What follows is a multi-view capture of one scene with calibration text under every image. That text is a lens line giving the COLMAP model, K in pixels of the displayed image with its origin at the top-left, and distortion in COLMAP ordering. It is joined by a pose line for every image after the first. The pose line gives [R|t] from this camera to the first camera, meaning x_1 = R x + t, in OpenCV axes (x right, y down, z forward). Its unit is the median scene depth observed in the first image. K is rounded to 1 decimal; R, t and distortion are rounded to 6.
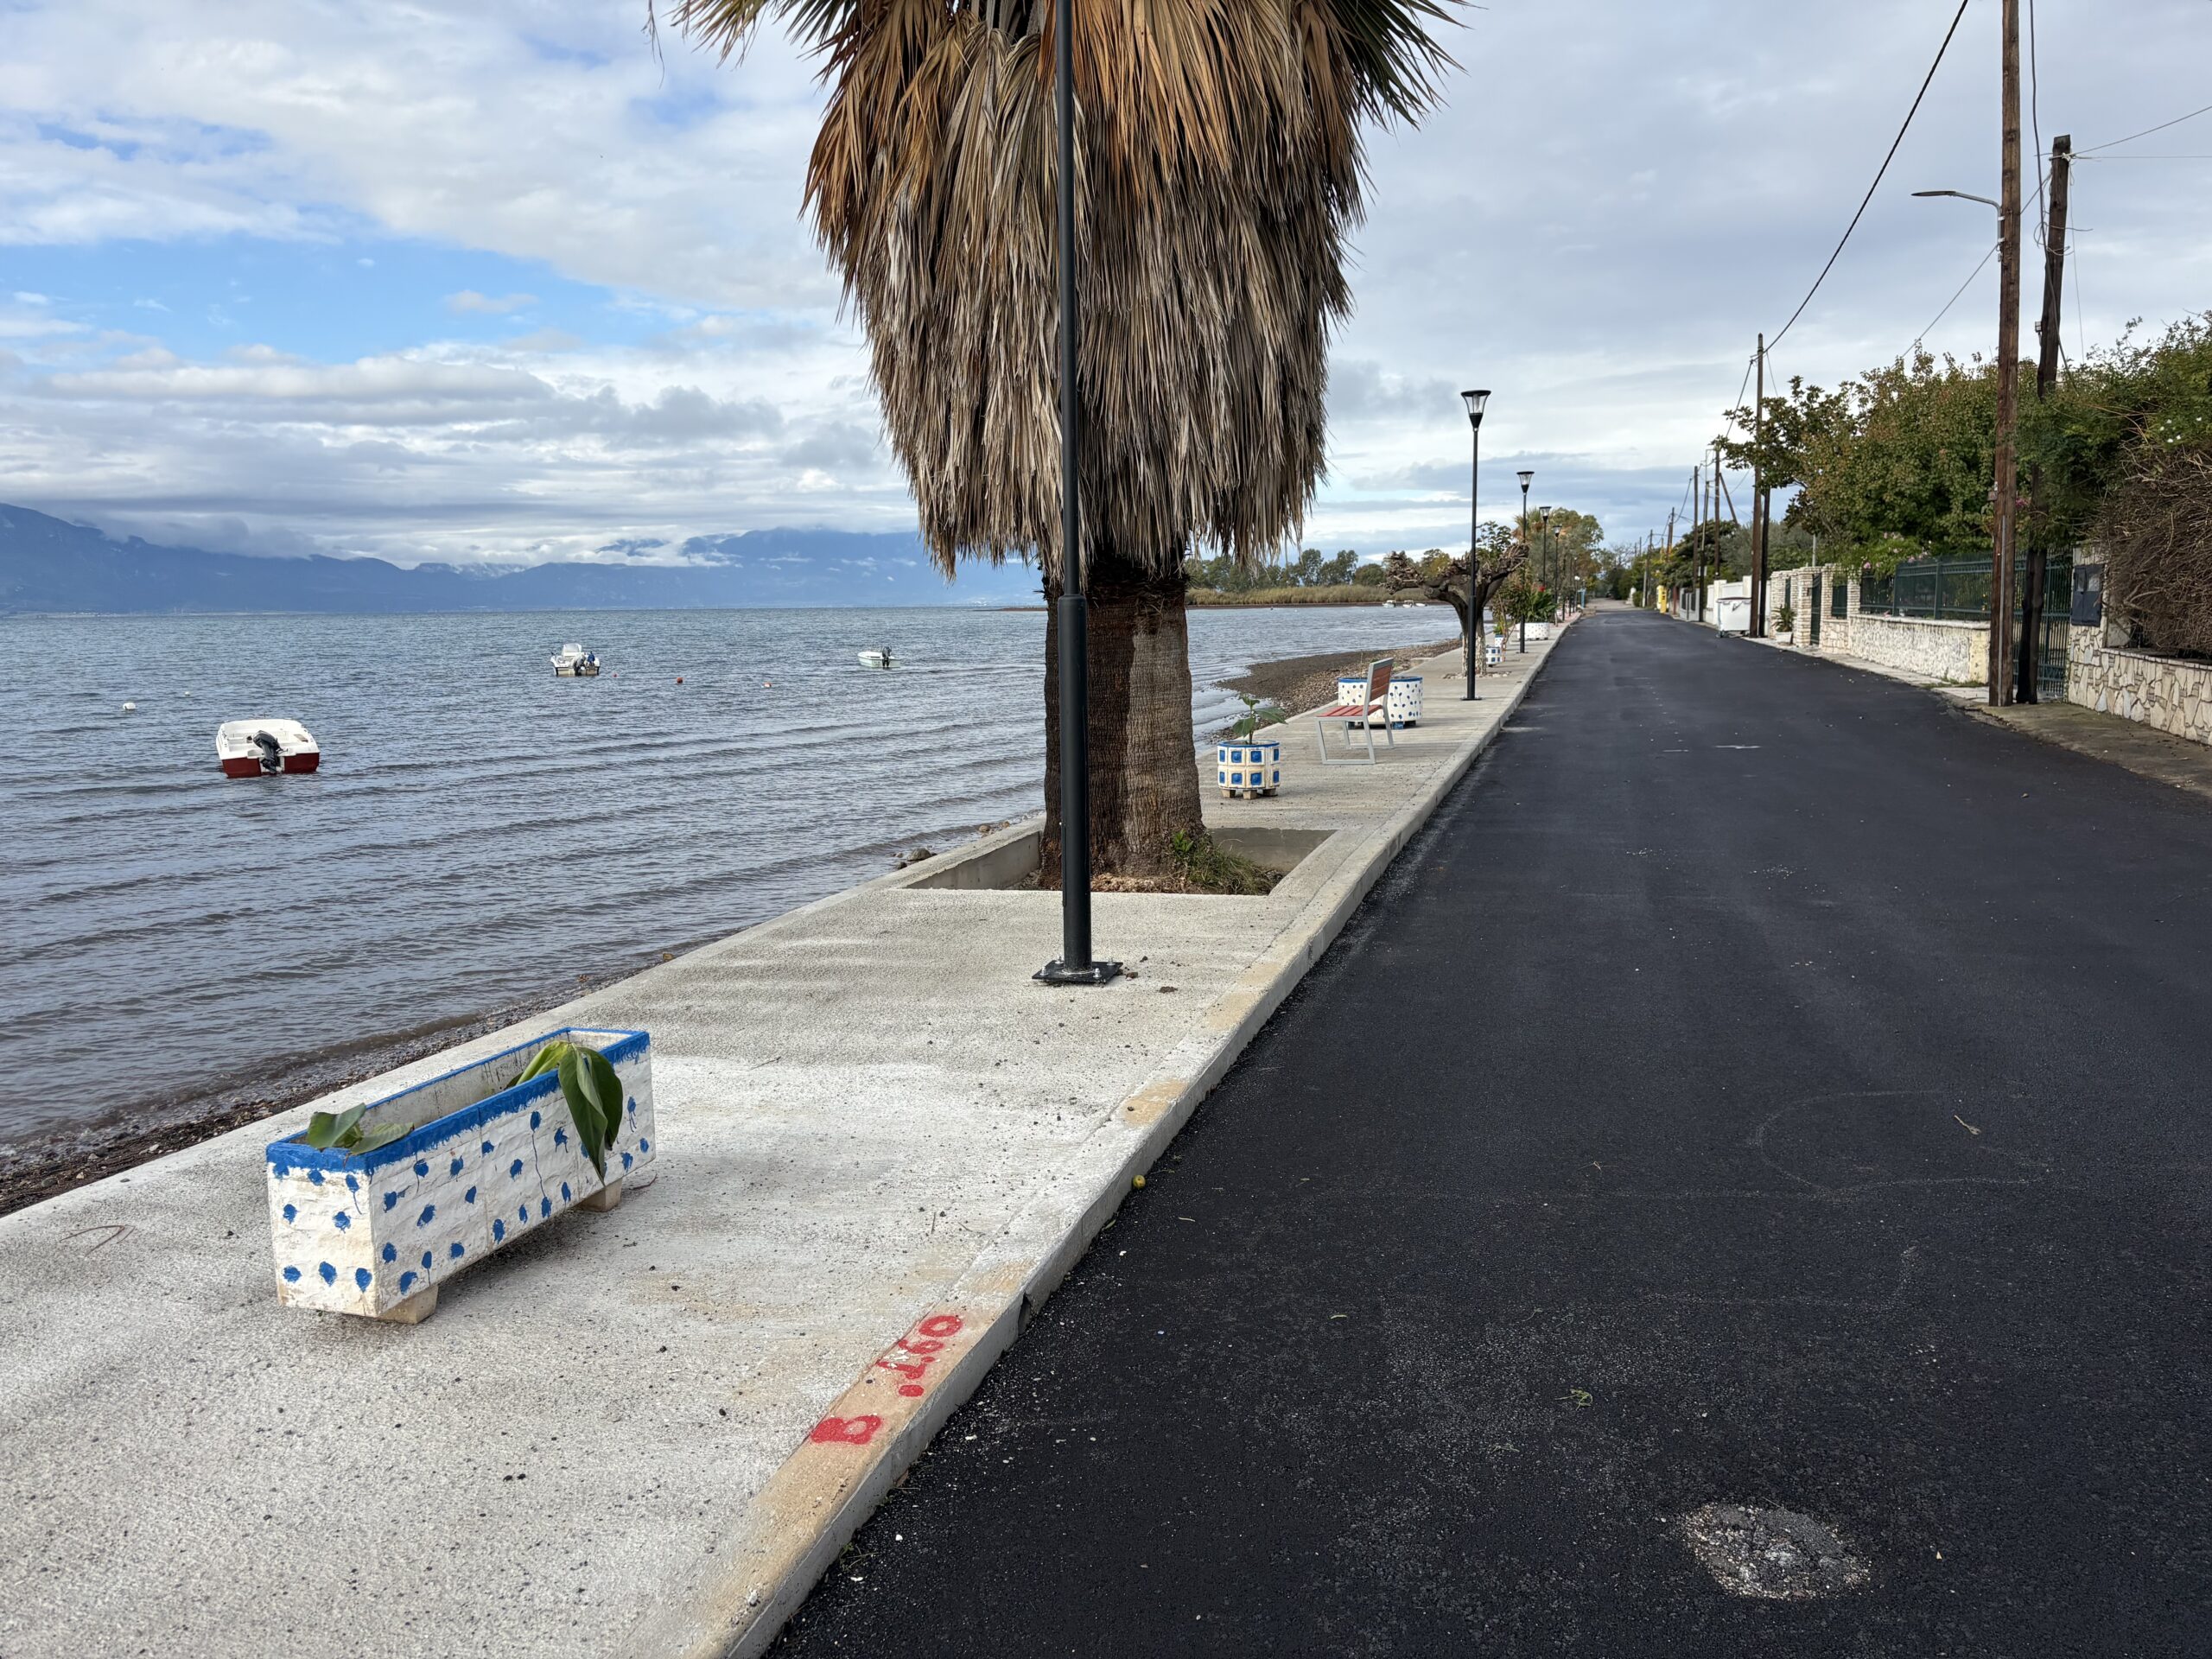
lens RADIAL K [[1624.9, 0, 1110.2], [0, 1624.9, 832.7], [0, 0, 1]] dist [0.026219, -0.012241]
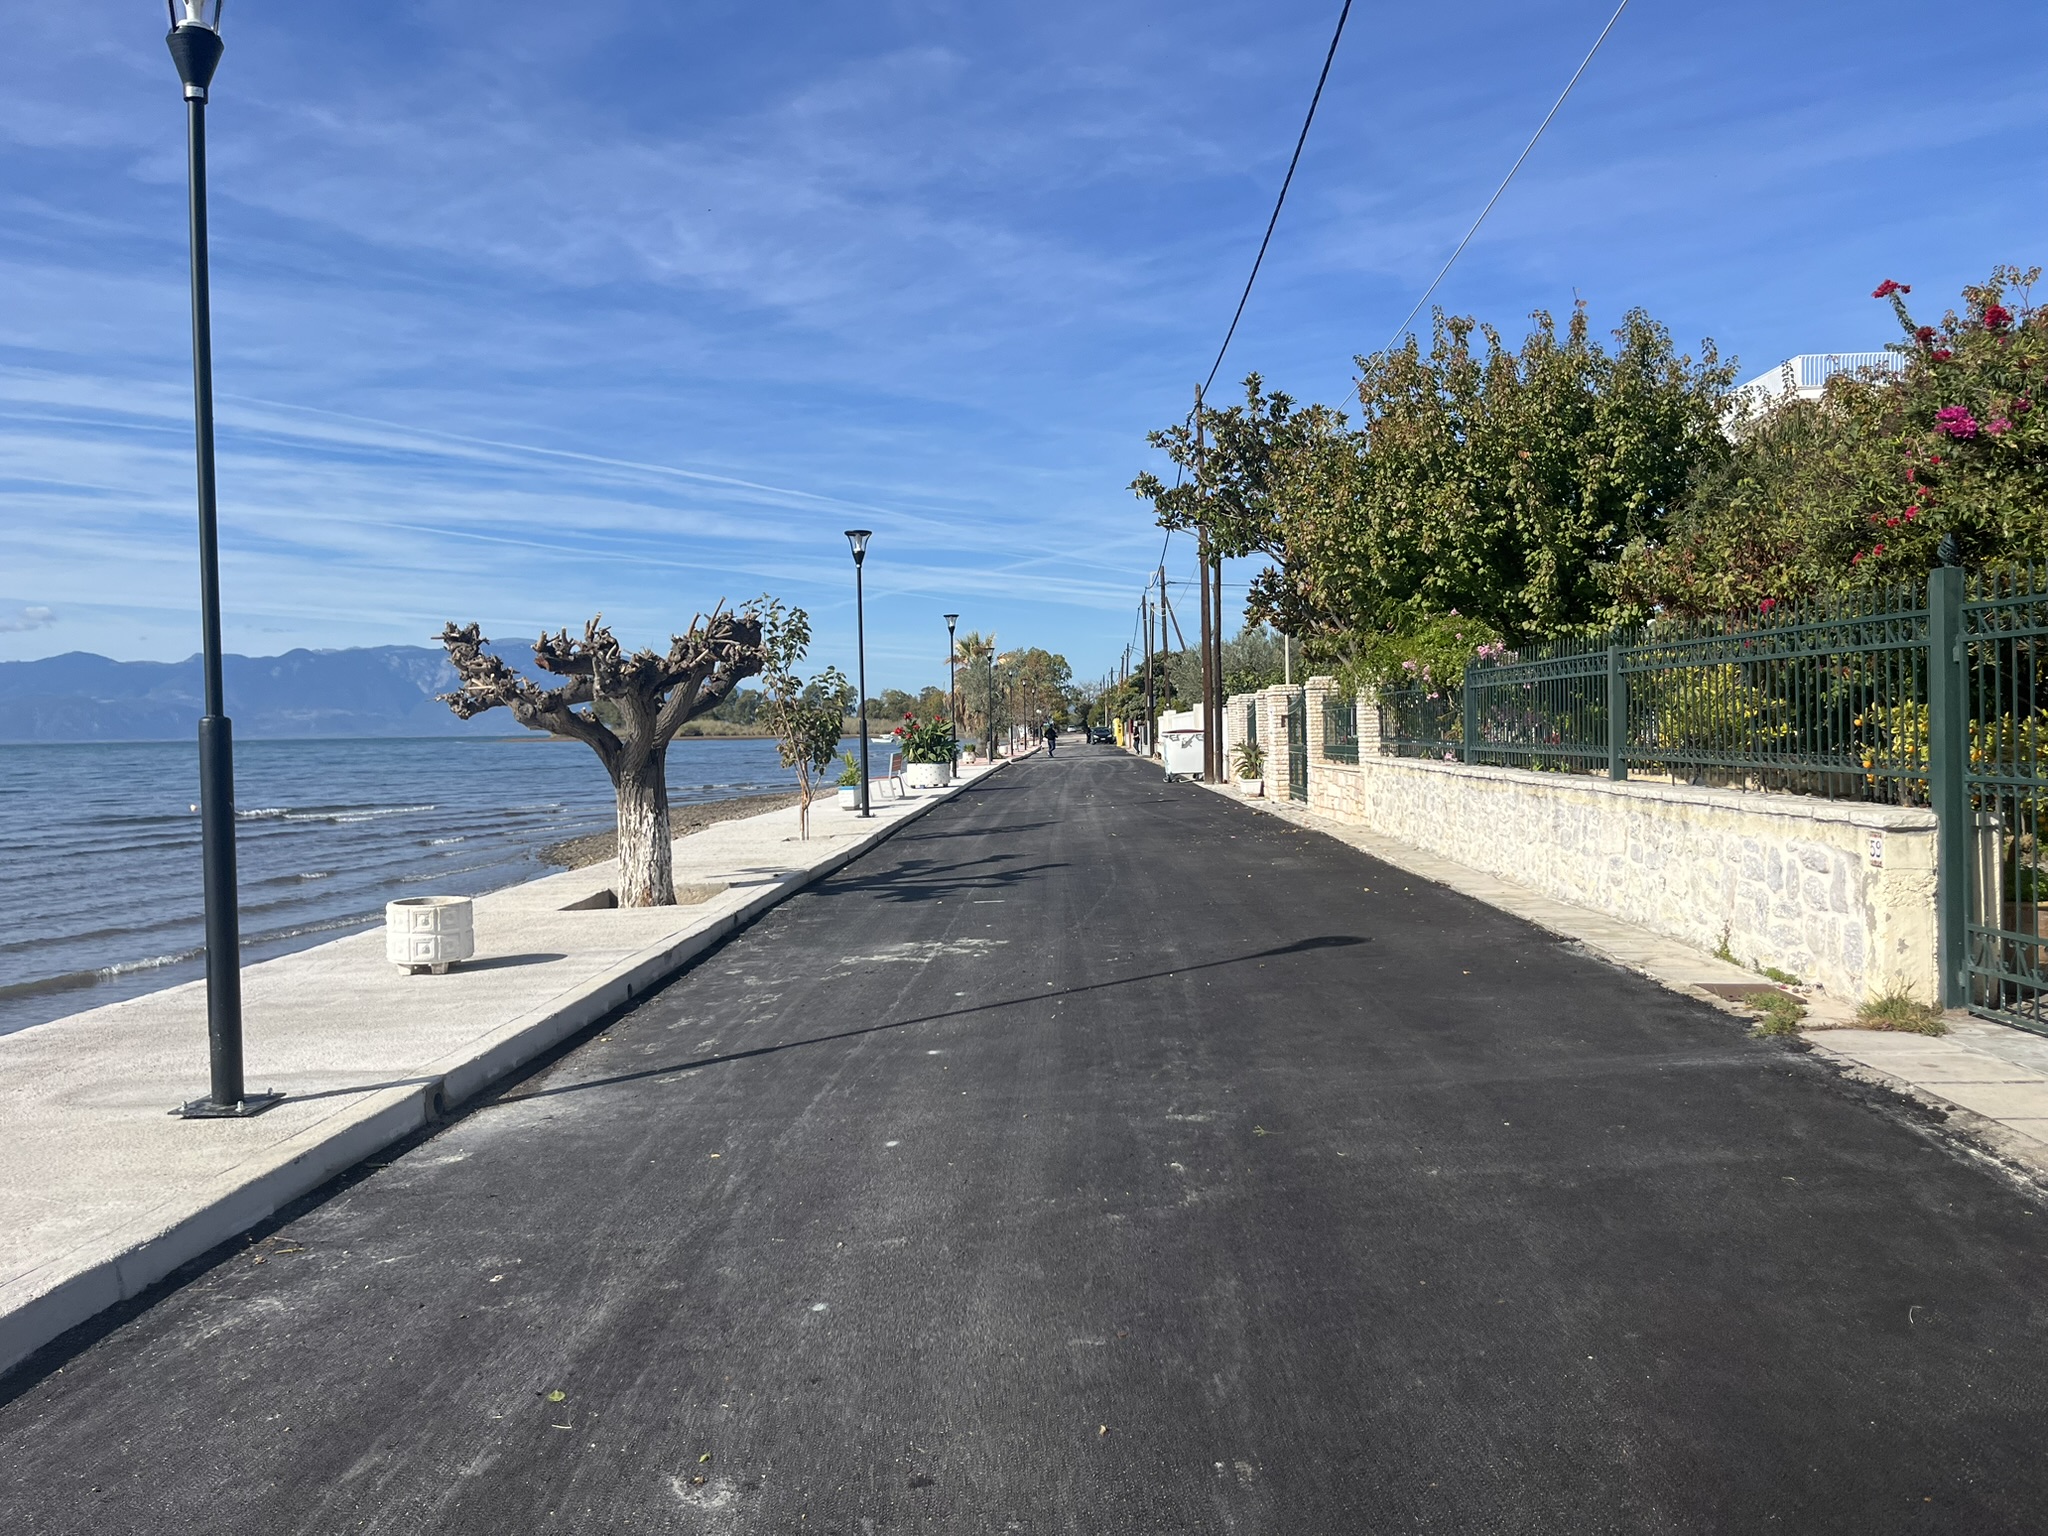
lens RADIAL K [[1509.6, 0, 1024.6], [0, 1509.6, 755.7], [0, 0, 1]] dist [0.038979, -0.006232]
pose [[0.968327, -0.004488, 0.249644, 0.183180], [0.036037, 0.991882, -0.121948, -0.066607], [-0.247070, 0.127082, 0.960628, 0.466209]]
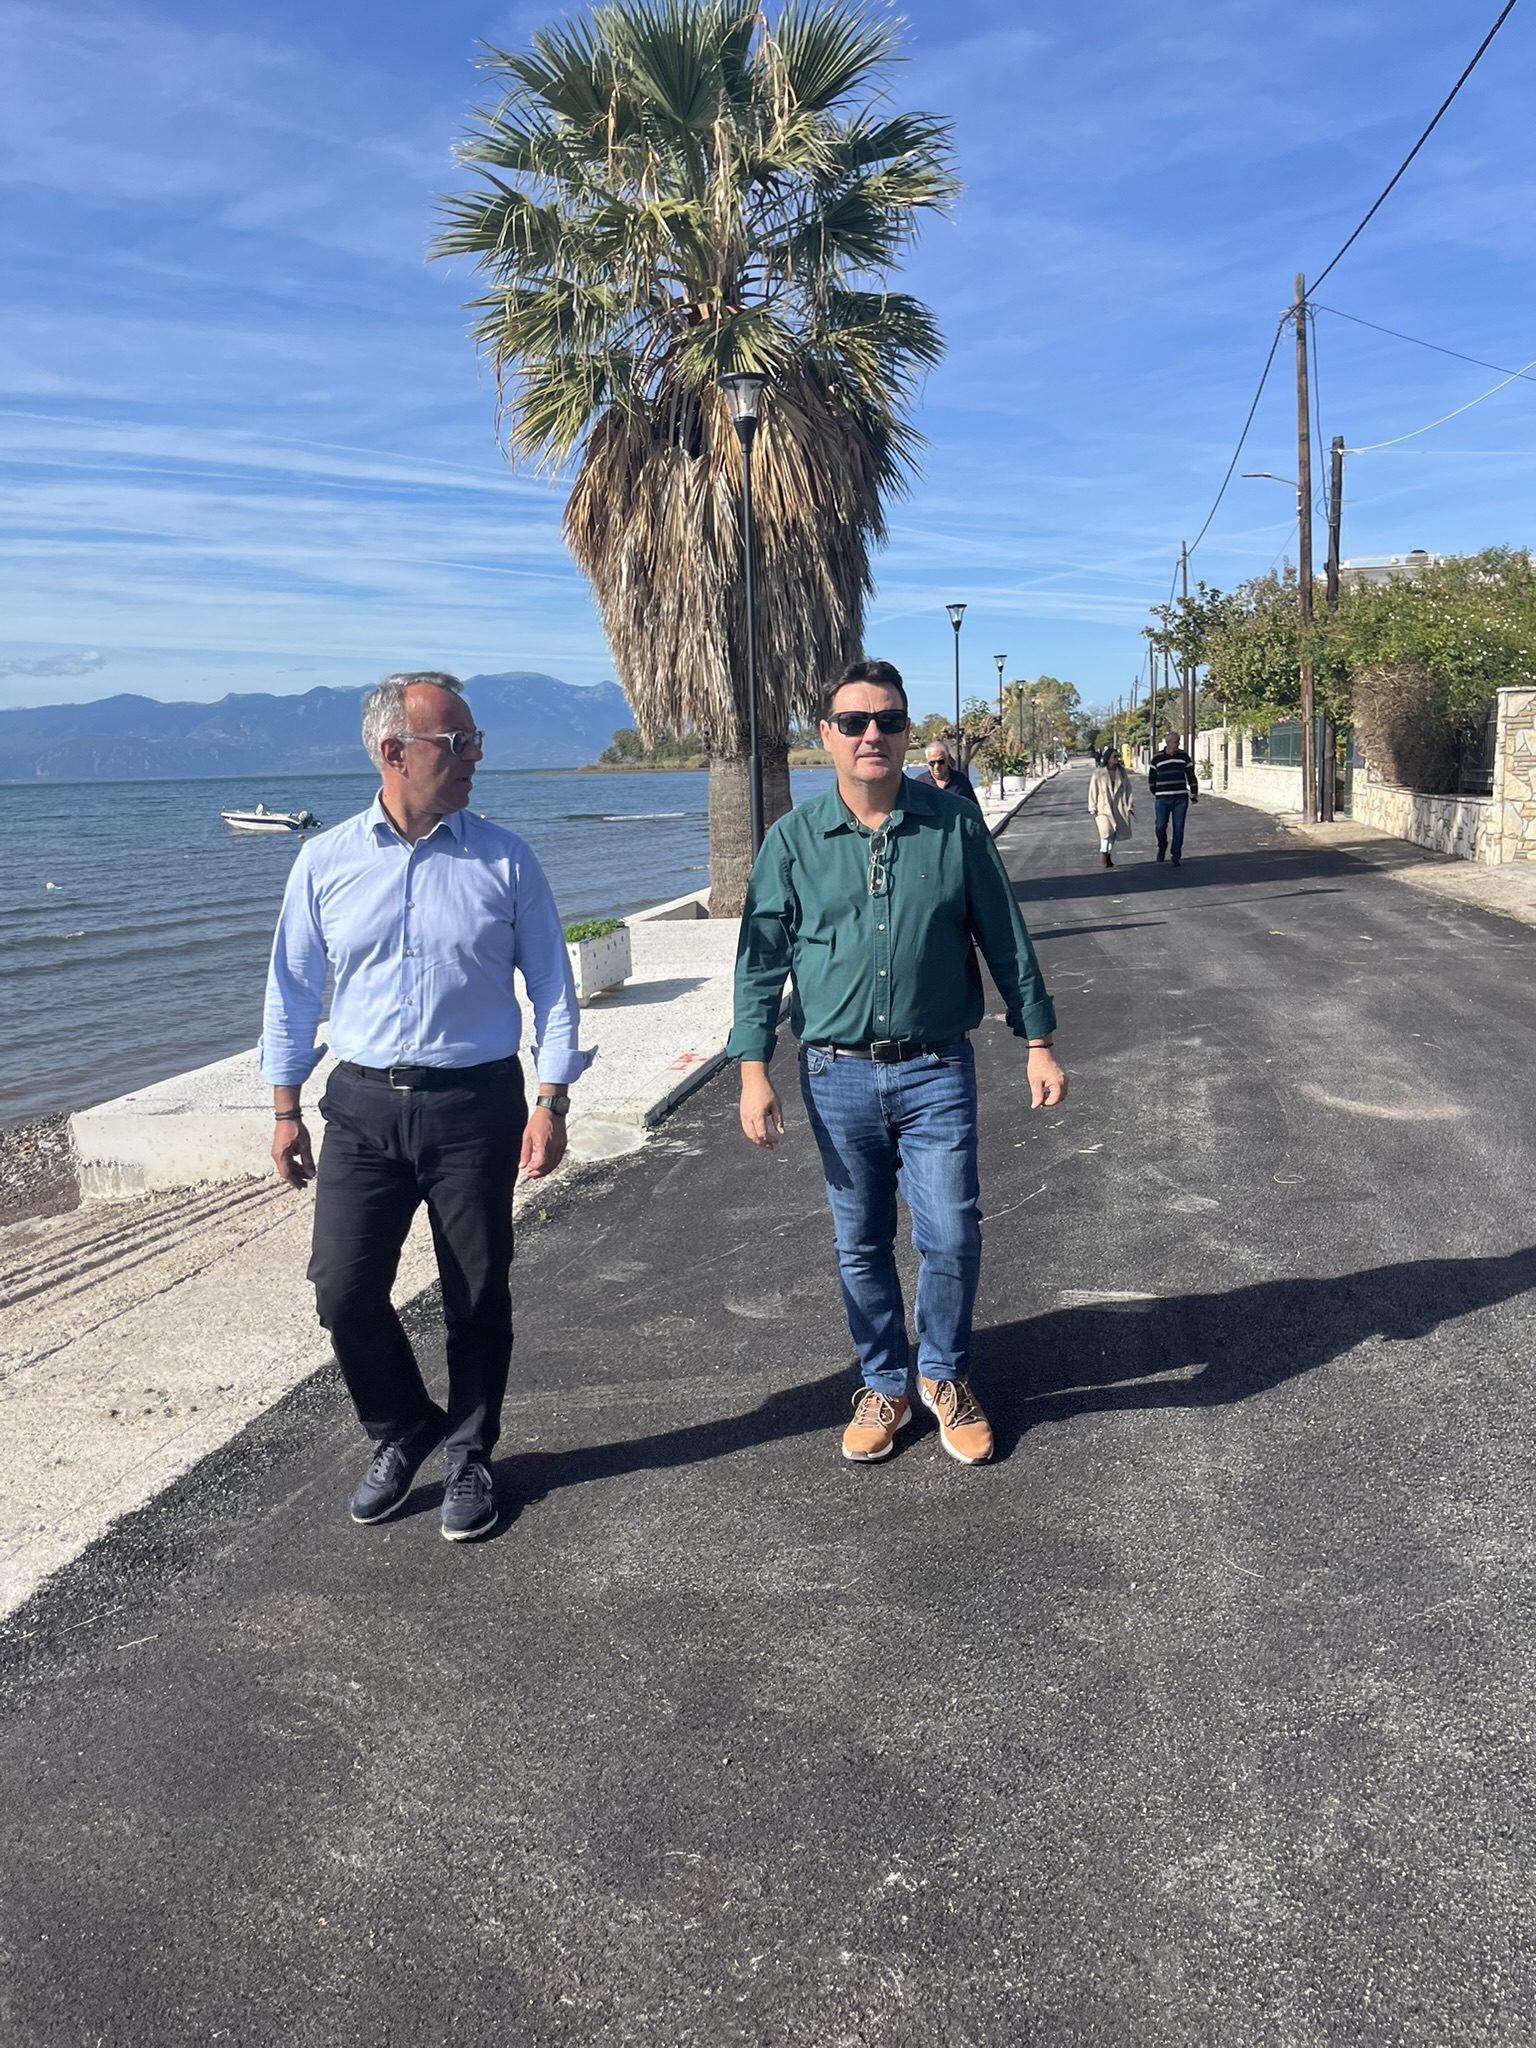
lens RADIAL K [[1509.6, 0, 805.3], [0, 1509.6, 1022.9], [0, 0, 1]] dist [0.038979, -0.006232]
pose [[0.993831, -0.033691, 0.105668, -0.030906], [0.030703, 0.999085, 0.029775, 0.024531], [-0.106575, -0.026347, 0.993956, -0.165729]]
